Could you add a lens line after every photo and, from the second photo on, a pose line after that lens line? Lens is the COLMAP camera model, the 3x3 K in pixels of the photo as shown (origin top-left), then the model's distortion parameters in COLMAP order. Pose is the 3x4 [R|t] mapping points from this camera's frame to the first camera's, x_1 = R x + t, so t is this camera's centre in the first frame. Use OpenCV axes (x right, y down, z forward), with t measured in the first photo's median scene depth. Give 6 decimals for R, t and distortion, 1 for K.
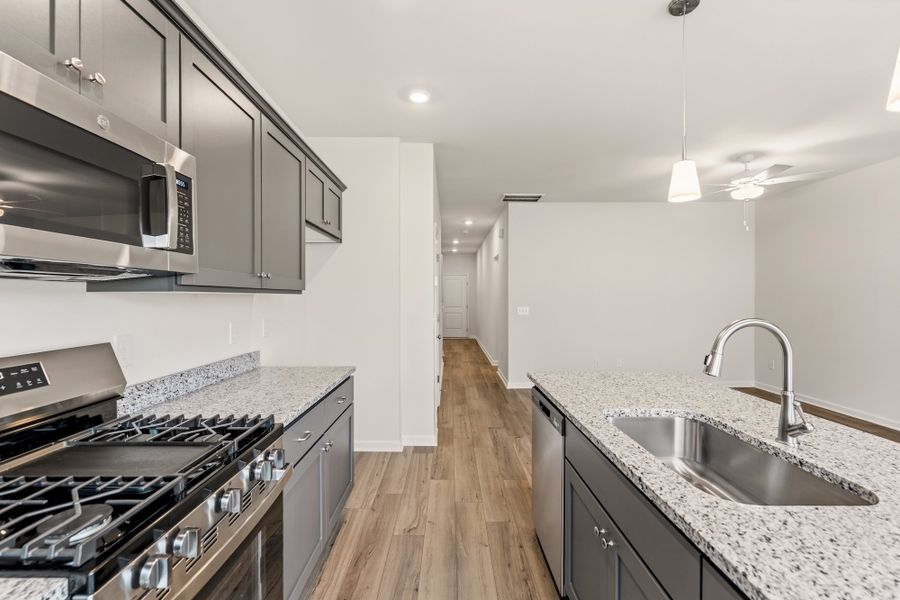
lens RADIAL K [[399.7, 0, 441.2], [0, 399.7, 300.5], [0, 0, 1]] dist [-0.018899, -0.000006]
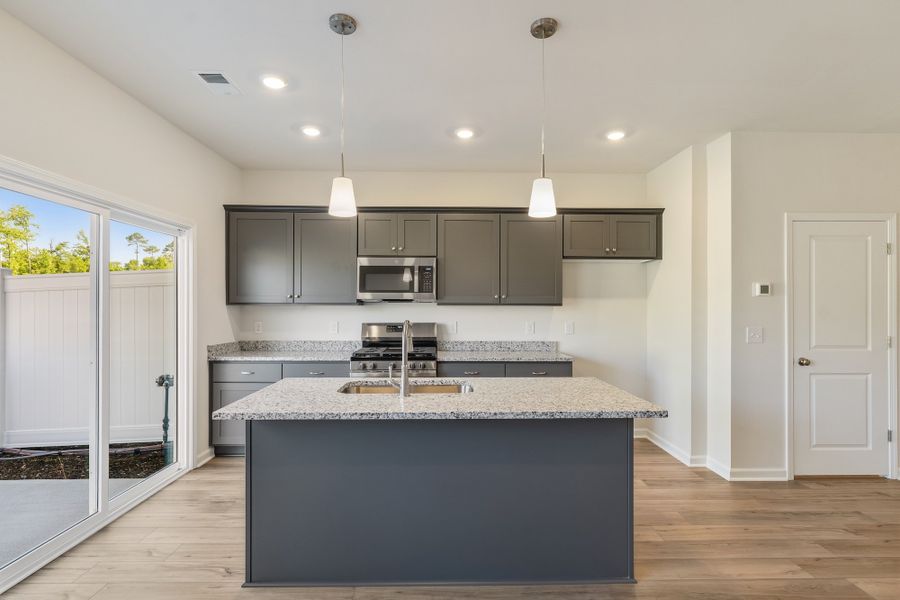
lens RADIAL K [[438.8, 0, 446.8], [0, 438.8, 306.9], [0, 0, 1]] dist [0.000544, 0.000144]
pose [[0.034368, -0.001853, -0.999408, 0.852164], [-0.010919, 0.999938, -0.002230, -0.003511], [0.999350, 0.010989, 0.034346, 0.327281]]
